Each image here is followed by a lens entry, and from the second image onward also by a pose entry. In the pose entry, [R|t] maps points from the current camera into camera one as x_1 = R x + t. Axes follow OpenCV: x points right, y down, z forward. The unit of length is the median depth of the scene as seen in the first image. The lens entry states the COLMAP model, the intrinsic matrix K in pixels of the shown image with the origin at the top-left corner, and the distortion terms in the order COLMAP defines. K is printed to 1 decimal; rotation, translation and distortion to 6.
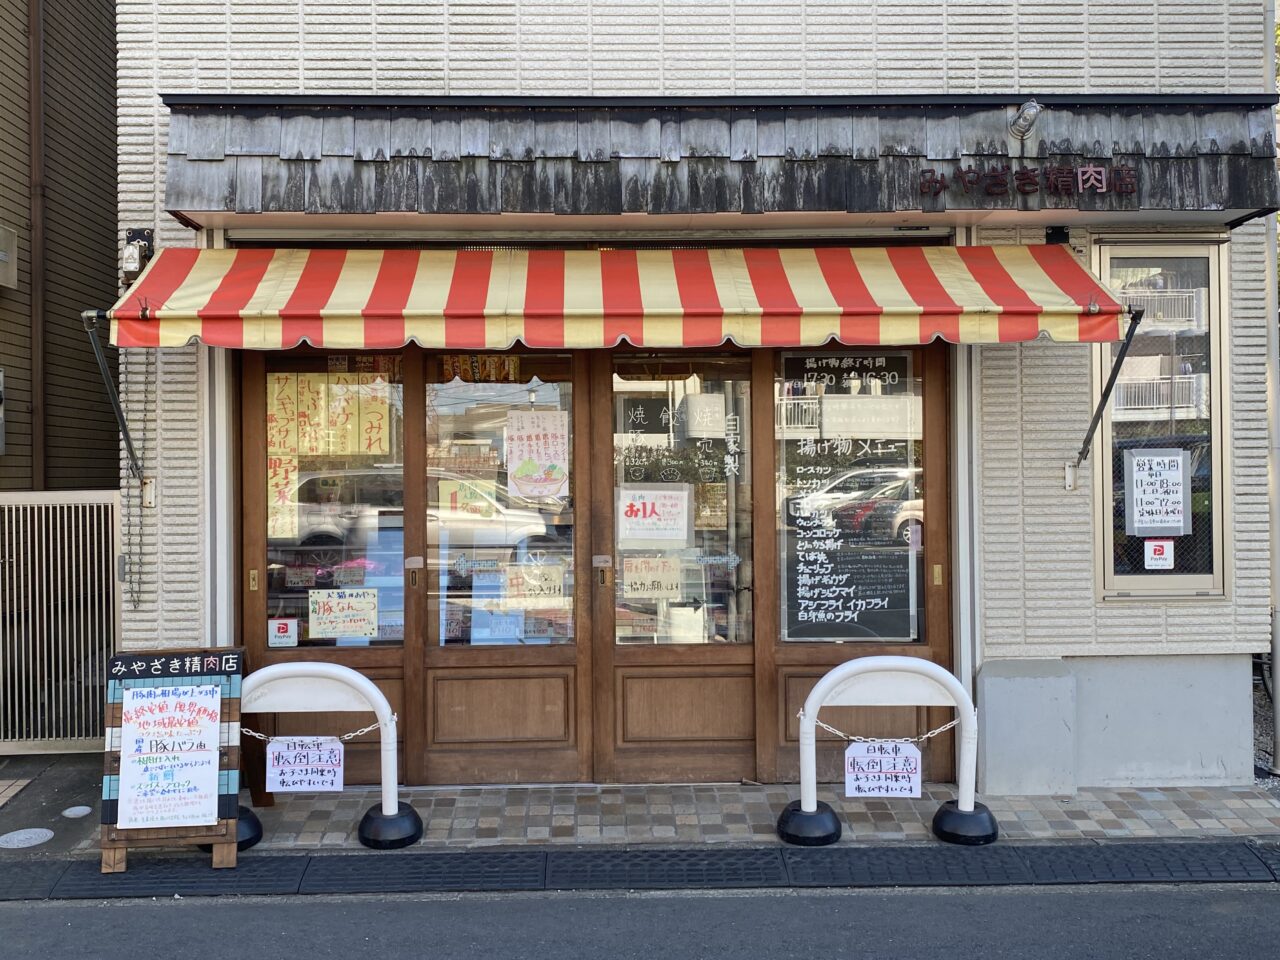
lens RADIAL K [[1389.4, 0, 637.6], [0, 1389.4, 478.2], [0, 0, 1]] dist [-0.000268, 0.000000]
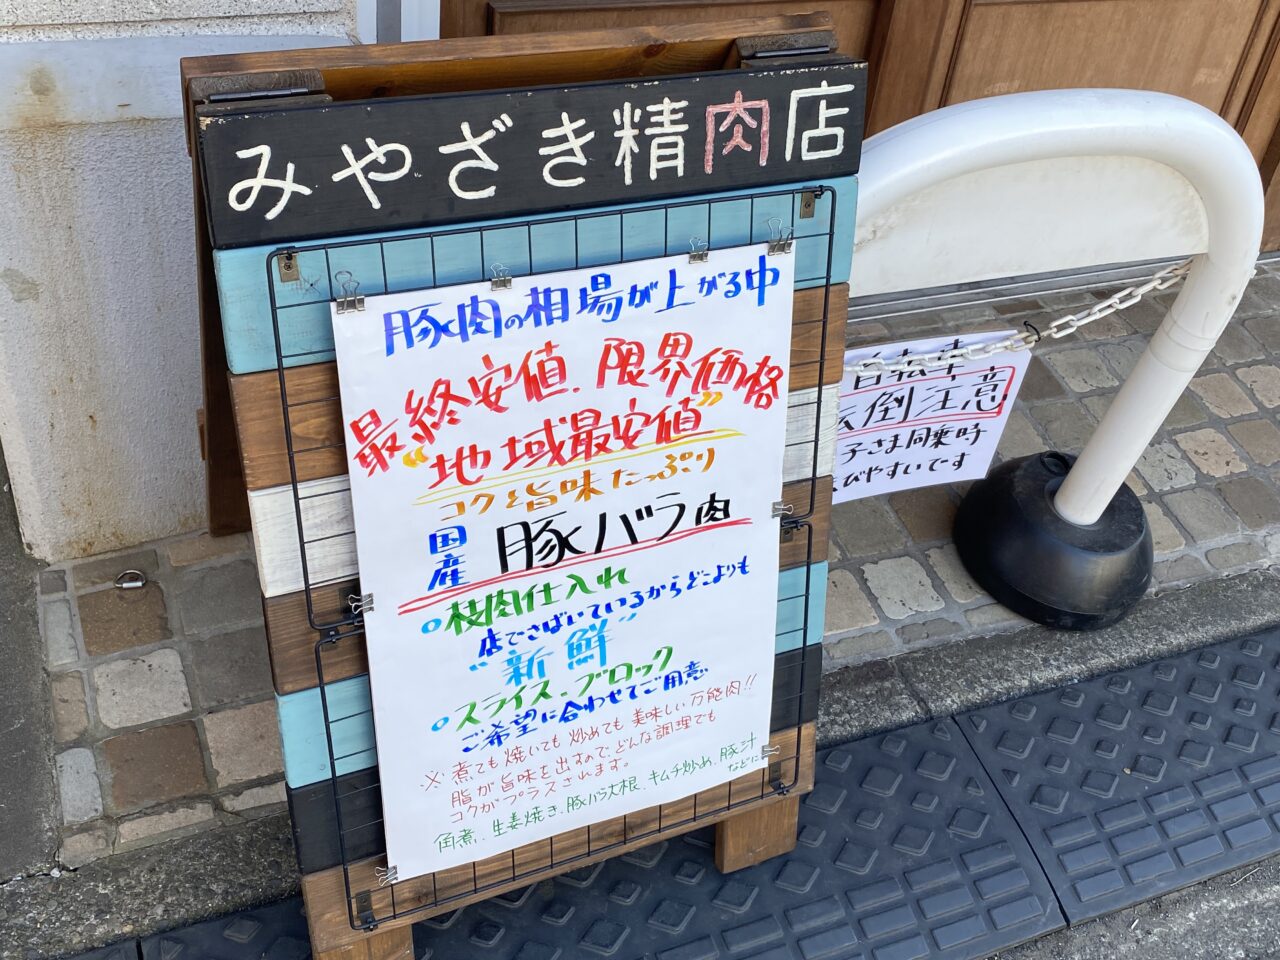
lens RADIAL K [[1349.0, 0, 641.1], [0, 1349.0, 477.6], [0, 0, 1]] dist [0.032797, 0.000000]
pose [[0.925907, -0.135235, 0.352714, -0.398369], [-0.114876, 0.788696, 0.603955, 0.058372], [-0.359860, -0.599725, 0.714724, 0.847352]]
